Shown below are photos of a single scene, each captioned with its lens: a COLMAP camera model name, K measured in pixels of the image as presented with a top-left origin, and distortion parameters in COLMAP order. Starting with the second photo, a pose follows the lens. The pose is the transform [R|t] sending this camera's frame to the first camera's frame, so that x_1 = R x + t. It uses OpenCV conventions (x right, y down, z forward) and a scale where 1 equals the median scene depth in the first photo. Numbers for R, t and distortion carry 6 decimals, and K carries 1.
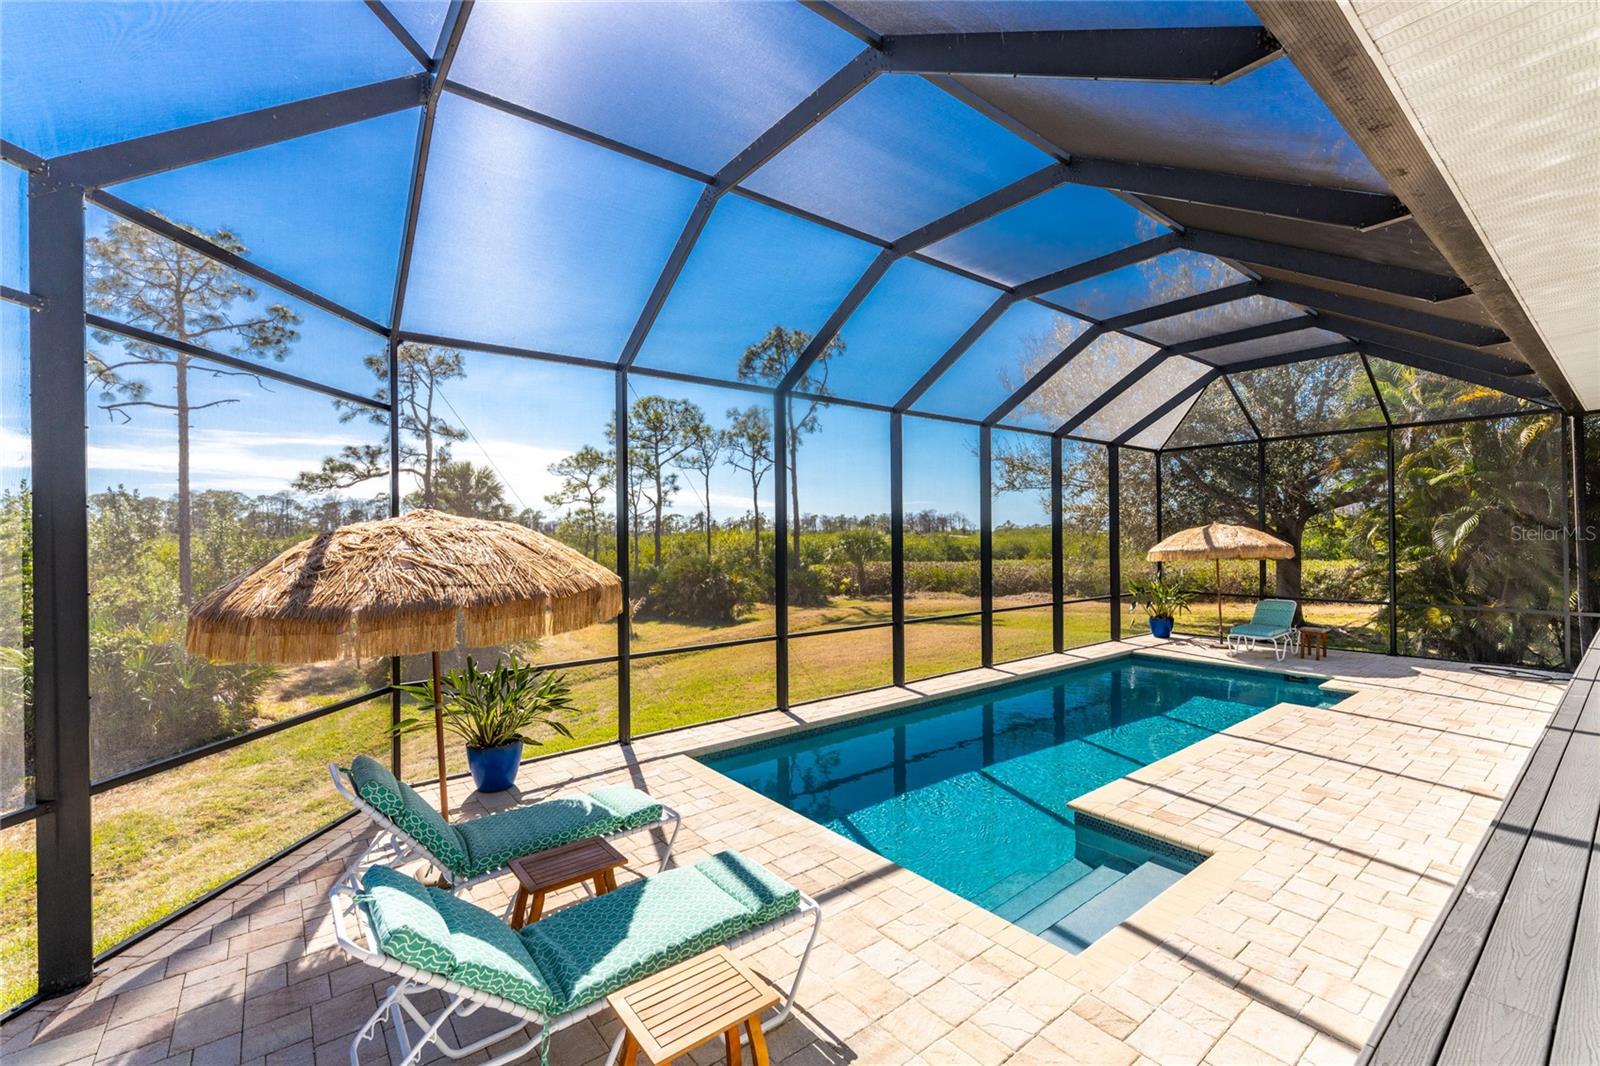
lens RADIAL K [[678.4, 0, 794.5], [0, 678.4, 532.9], [0, 0, 1]] dist [-0.000454, -0.000845]
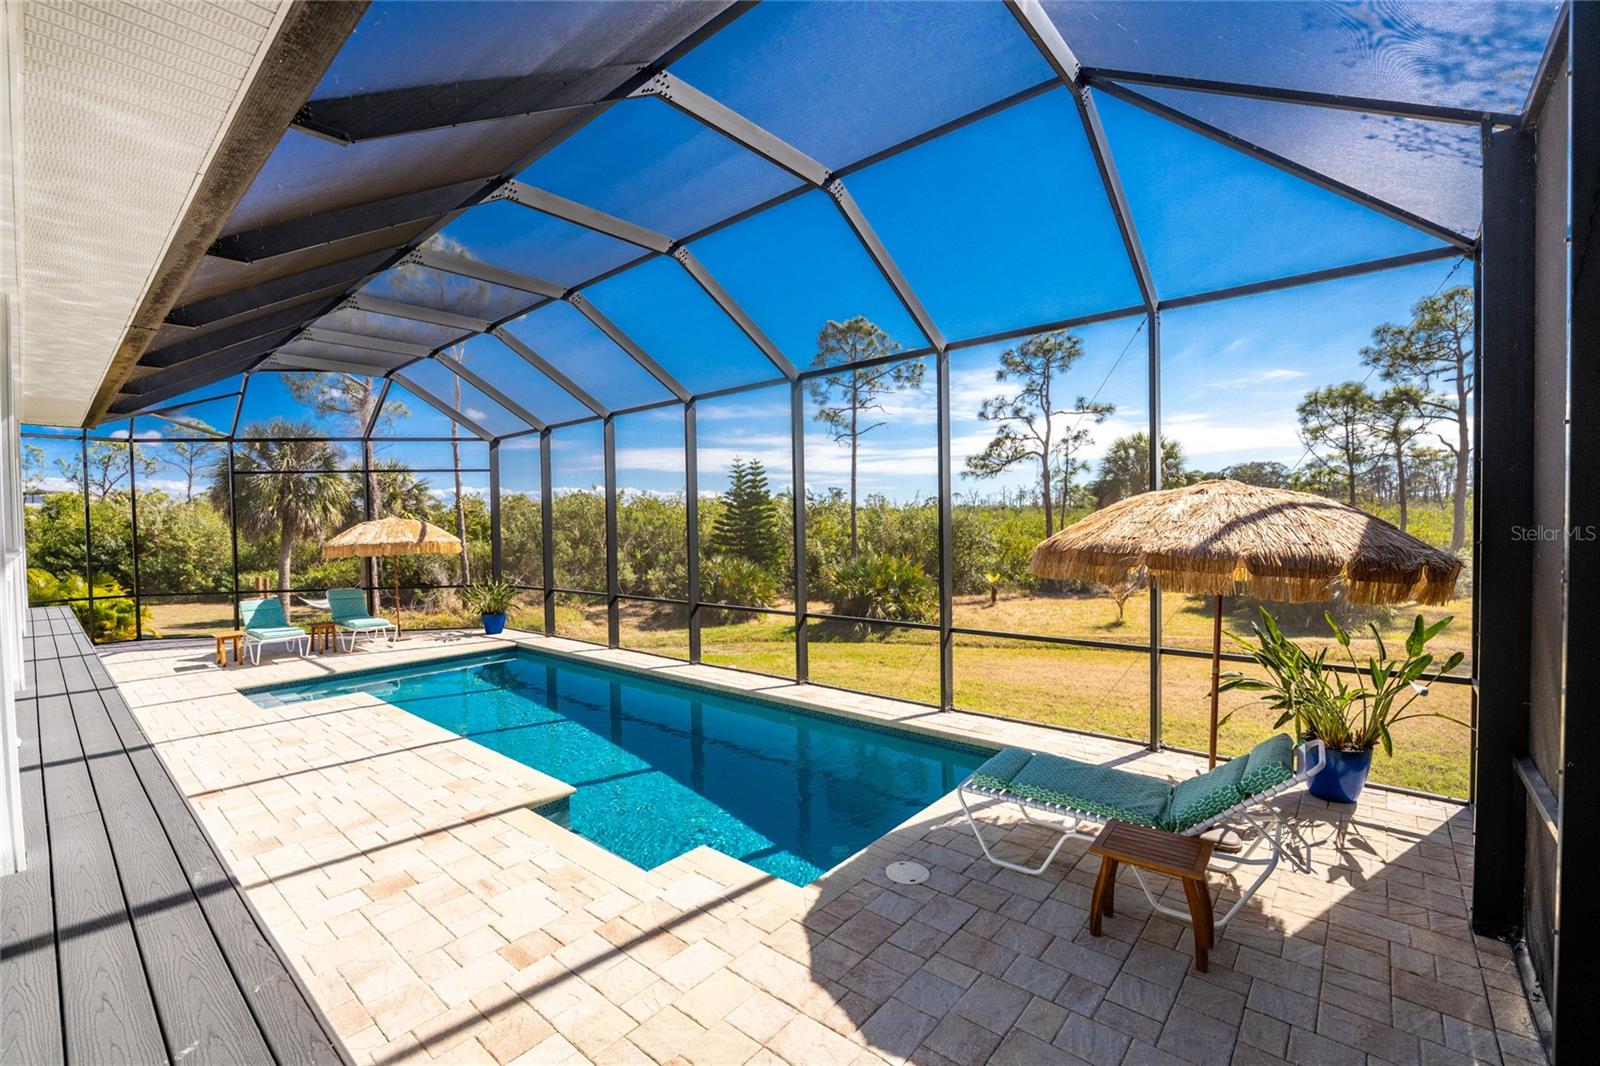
lens RADIAL K [[678.4, 0, 800.8], [0, 678.4, 540.2], [0, 0, 1]] dist [-0.000454, -0.000845]
pose [[0.200330, 0.042214, -0.978819, 0.439754], [0.019919, 0.998689, 0.047148, -0.007863], [0.979526, -0.028943, 0.199226, 0.339357]]
